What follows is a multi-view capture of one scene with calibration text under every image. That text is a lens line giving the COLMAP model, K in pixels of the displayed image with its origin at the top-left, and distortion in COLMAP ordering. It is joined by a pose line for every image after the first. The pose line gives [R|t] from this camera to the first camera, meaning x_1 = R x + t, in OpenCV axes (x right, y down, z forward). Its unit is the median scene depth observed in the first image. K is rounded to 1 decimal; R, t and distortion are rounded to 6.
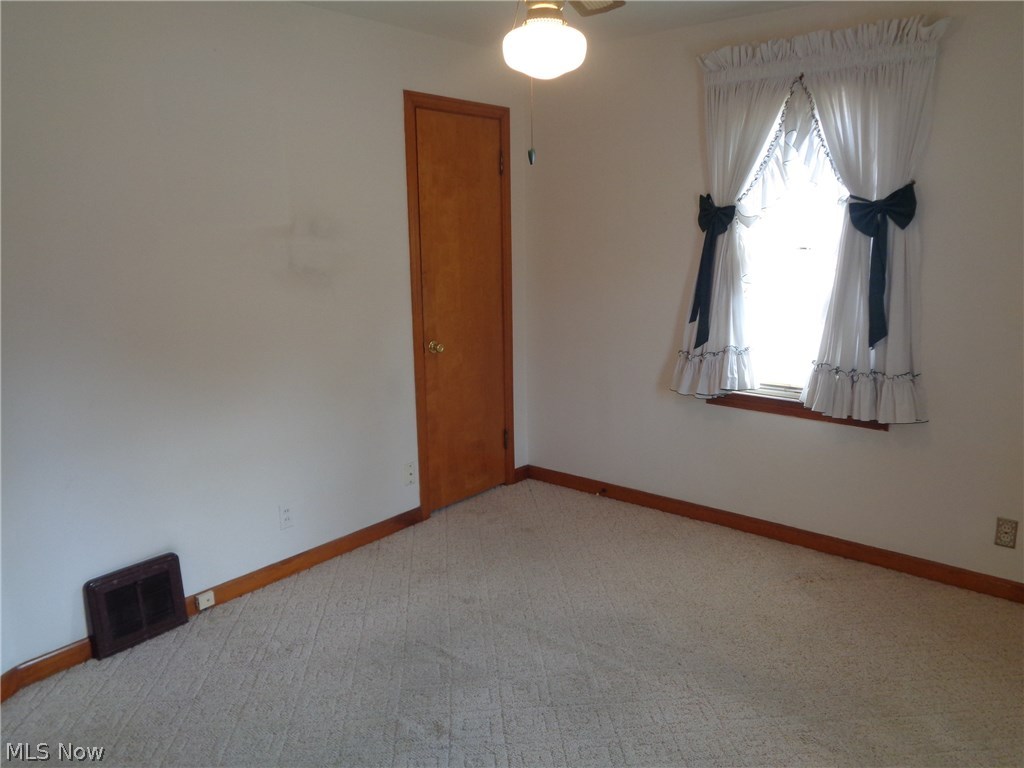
lens RADIAL K [[772.8, 0, 514.7], [0, 772.8, 376.5], [0, 0, 1]] dist [0.024899, -0.013970]
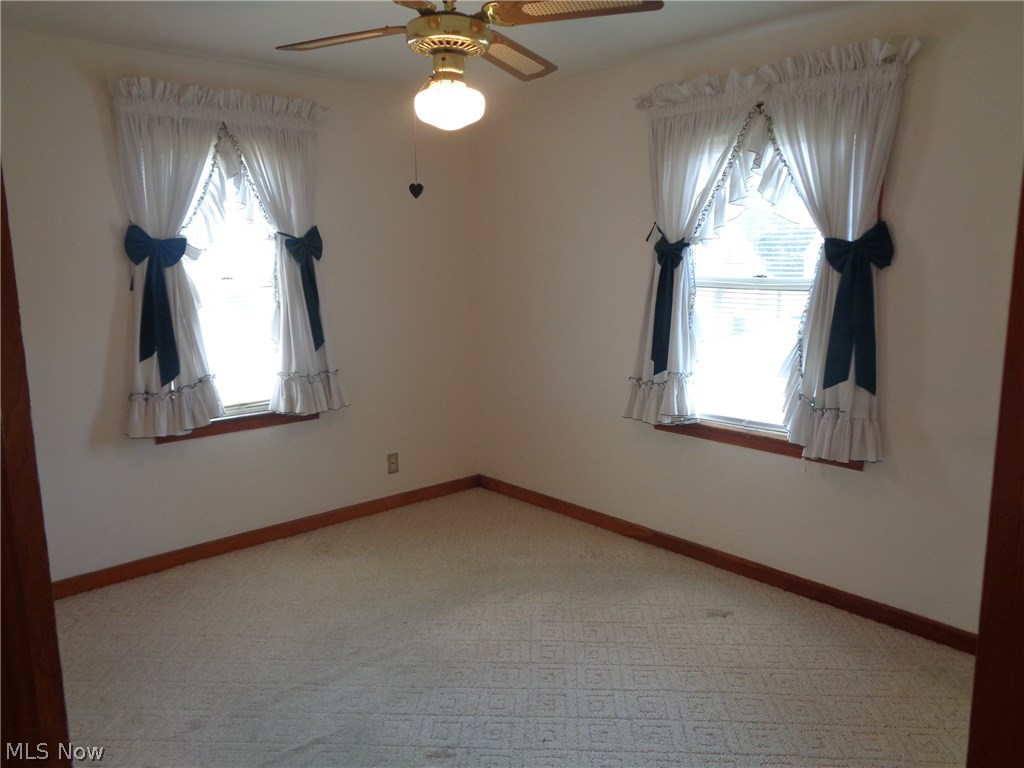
lens RADIAL K [[772.8, 0, 510.3], [0, 772.8, 382.0], [0, 0, 1]] dist [0.024899, -0.013970]
pose [[0.148213, -0.155493, 0.976655, -0.700488], [0.201689, 0.971559, 0.124074, -0.081815], [-0.968171, 0.178592, 0.175359, 0.464315]]
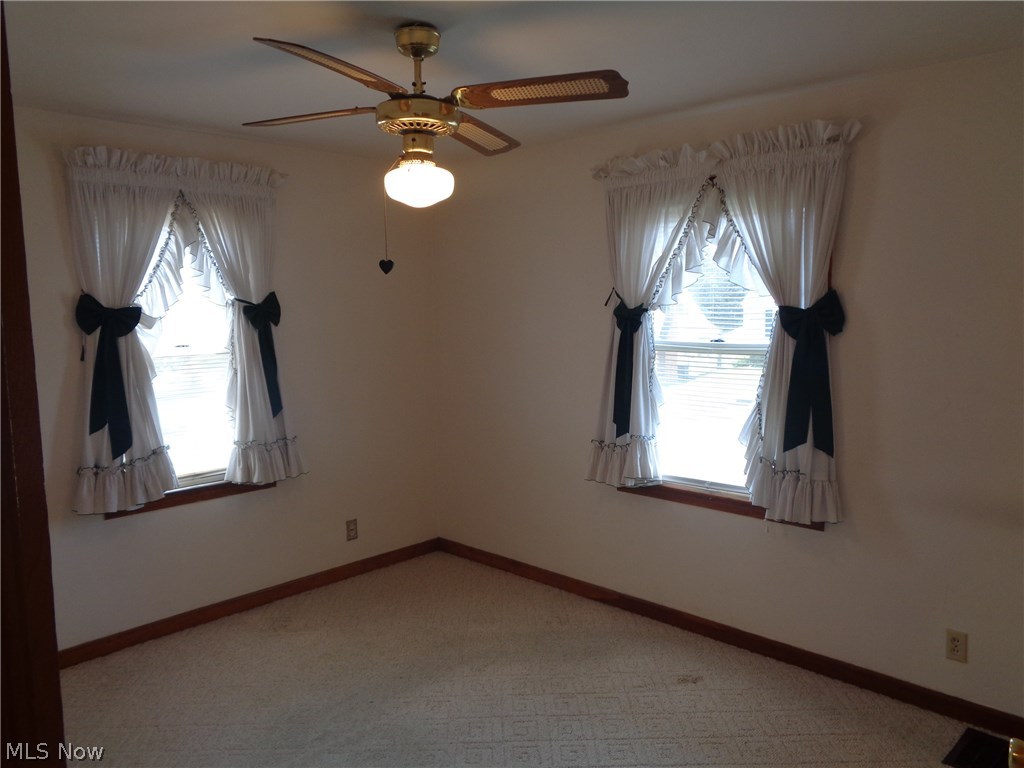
lens RADIAL K [[772.8, 0, 510.0], [0, 772.8, 382.3], [0, 0, 1]] dist [0.024899, -0.013970]
pose [[0.079534, -0.096099, 0.992189, -0.699817], [0.209271, 0.974771, 0.077637, -0.109649], [-0.974618, 0.201461, 0.097639, 0.482335]]
